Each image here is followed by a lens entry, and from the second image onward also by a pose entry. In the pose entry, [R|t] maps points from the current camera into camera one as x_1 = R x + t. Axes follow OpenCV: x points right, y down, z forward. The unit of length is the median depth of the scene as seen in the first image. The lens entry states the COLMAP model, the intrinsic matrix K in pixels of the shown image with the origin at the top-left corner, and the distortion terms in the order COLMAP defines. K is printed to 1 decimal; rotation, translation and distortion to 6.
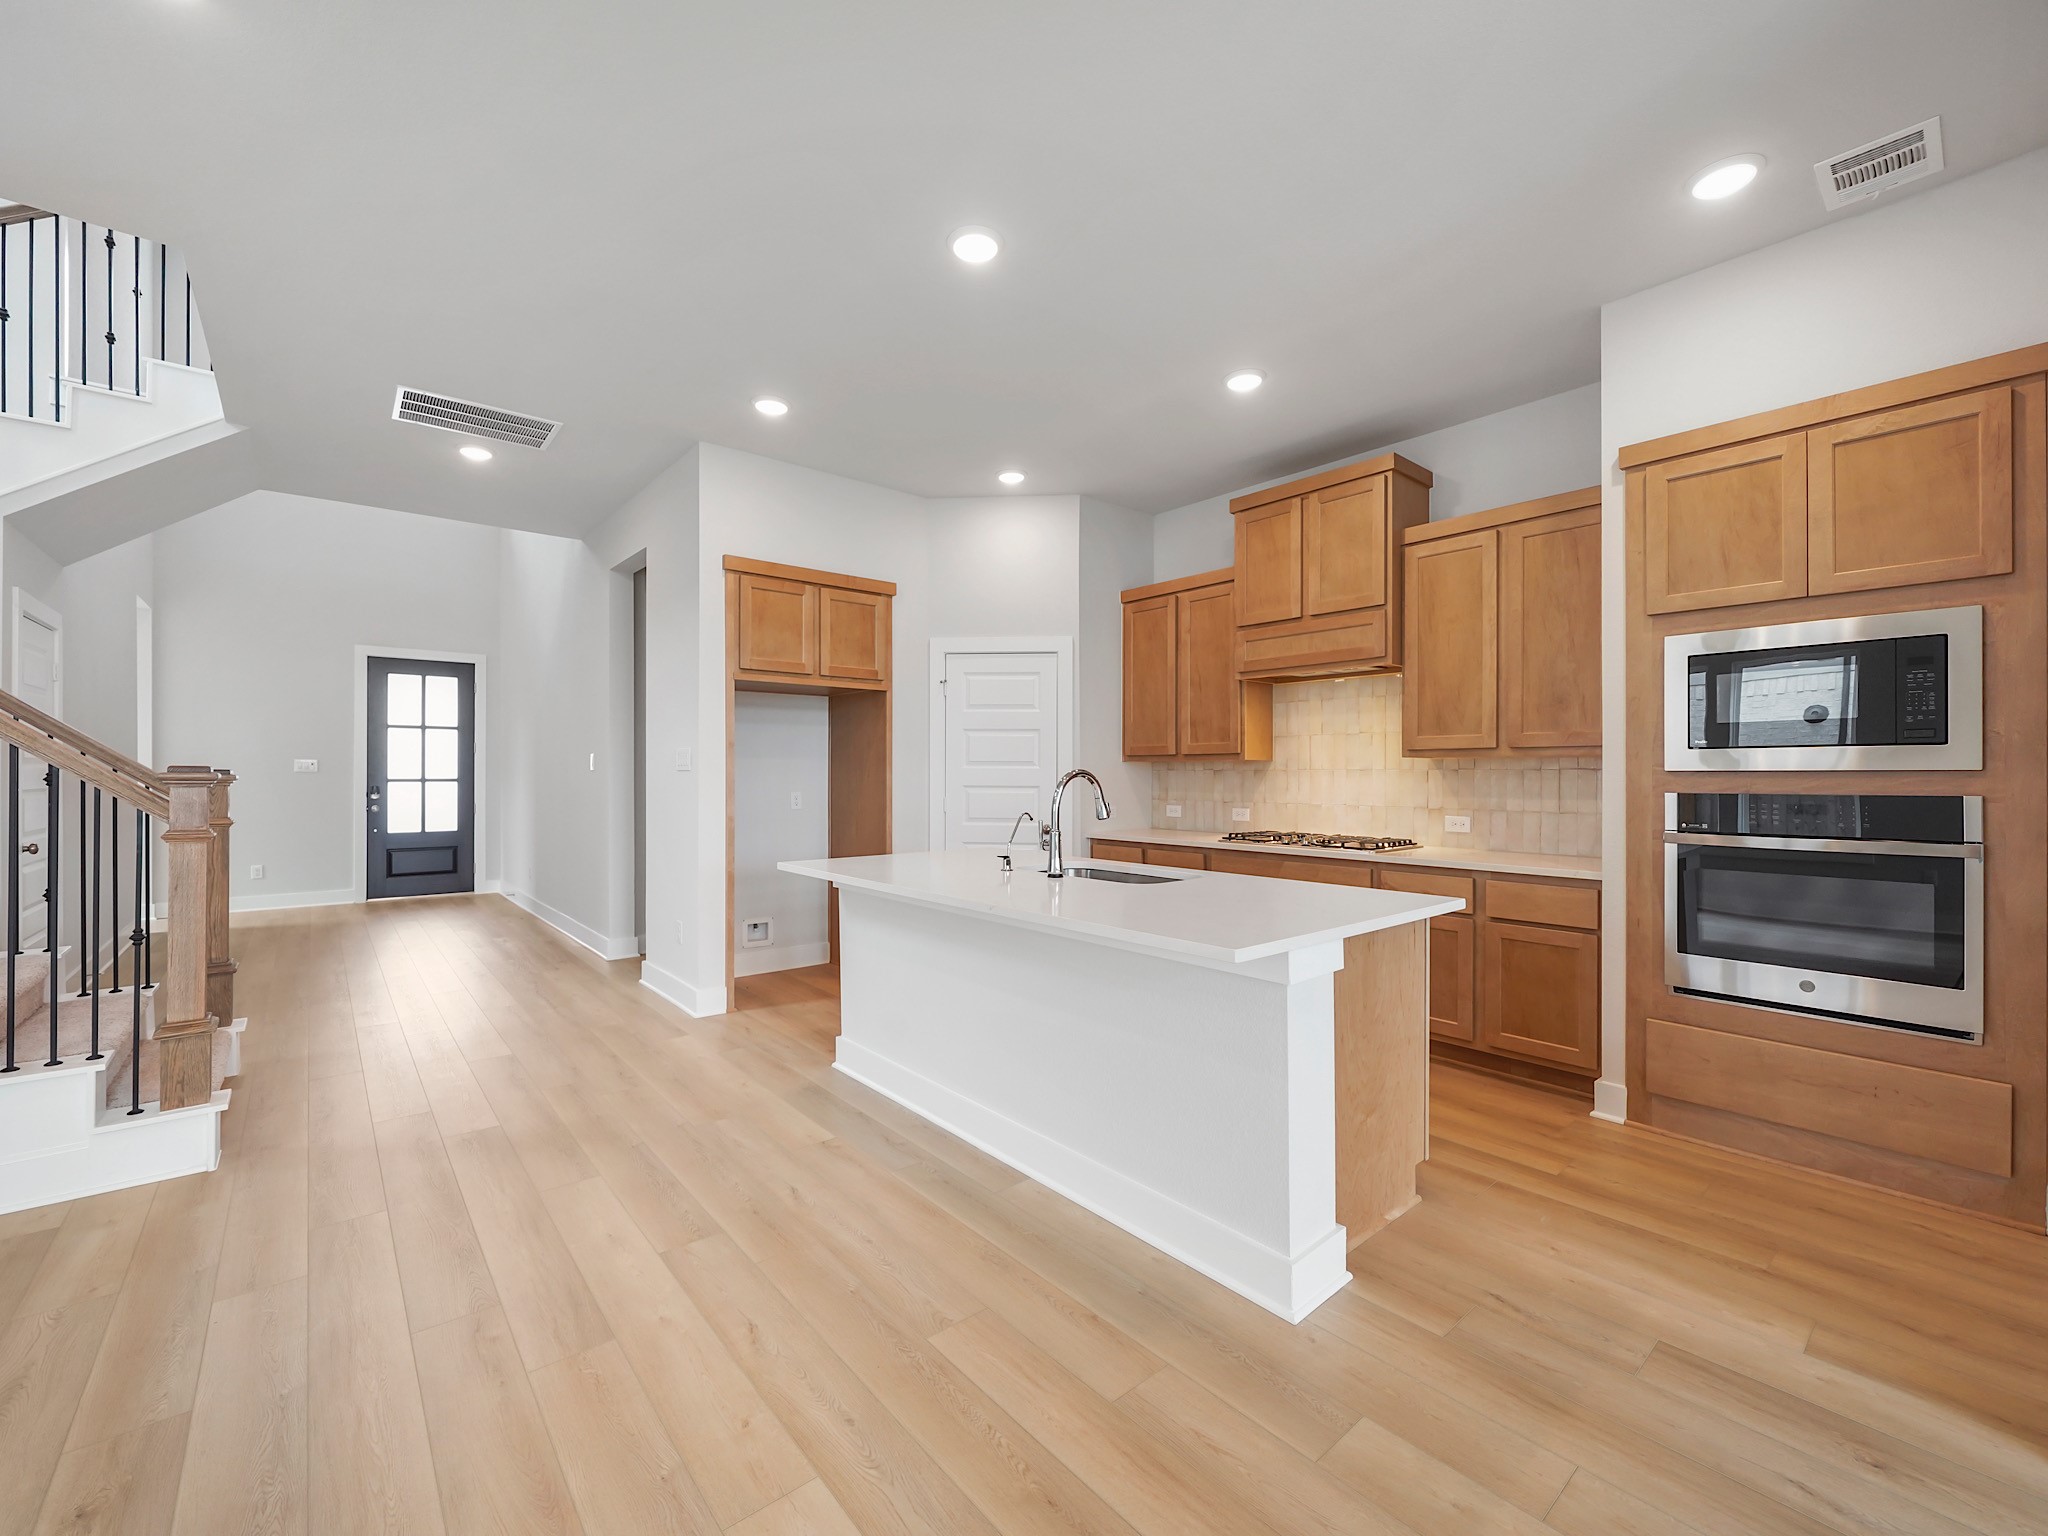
lens RADIAL K [[833.1, 0, 1018.7], [0, 833.1, 770.7], [0, 0, 1]] dist [-0.002520, -0.000032]
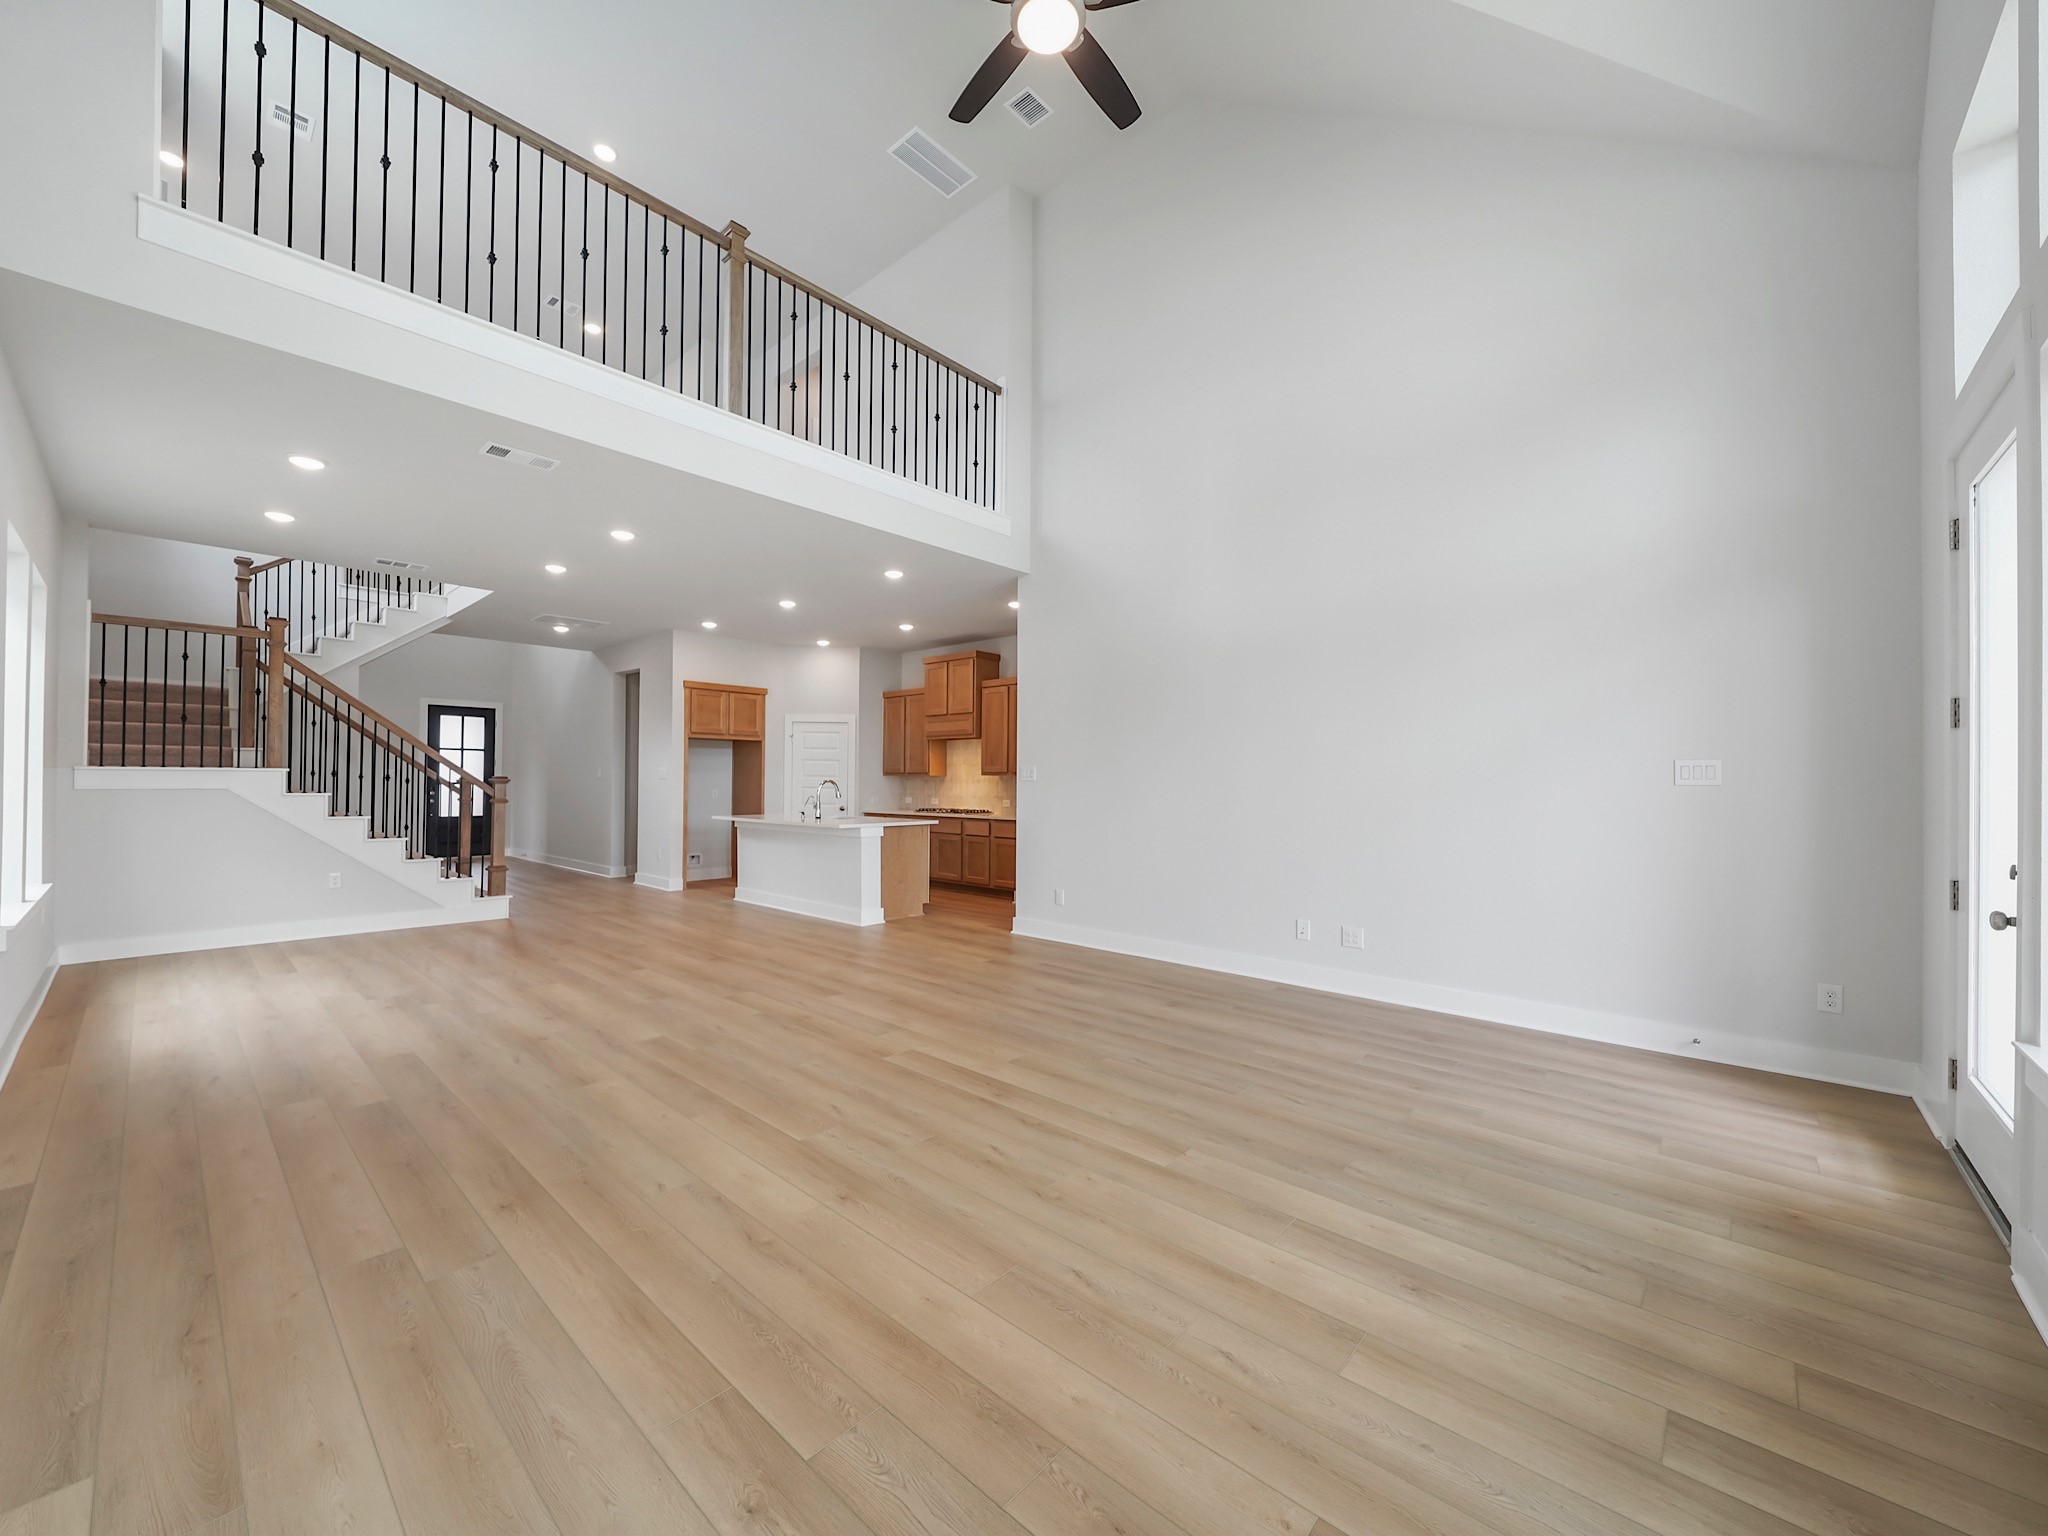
lens RADIAL K [[794.2, 0, 1030.7], [0, 794.2, 771.4], [0, 0, 1]] dist [-0.005675, 0.000097]
pose [[0.990166, 0.007607, 0.139691, 0.234634], [-0.006284, 0.999931, -0.009910, -0.004948], [-0.139757, 0.008935, 0.990146, -1.079130]]
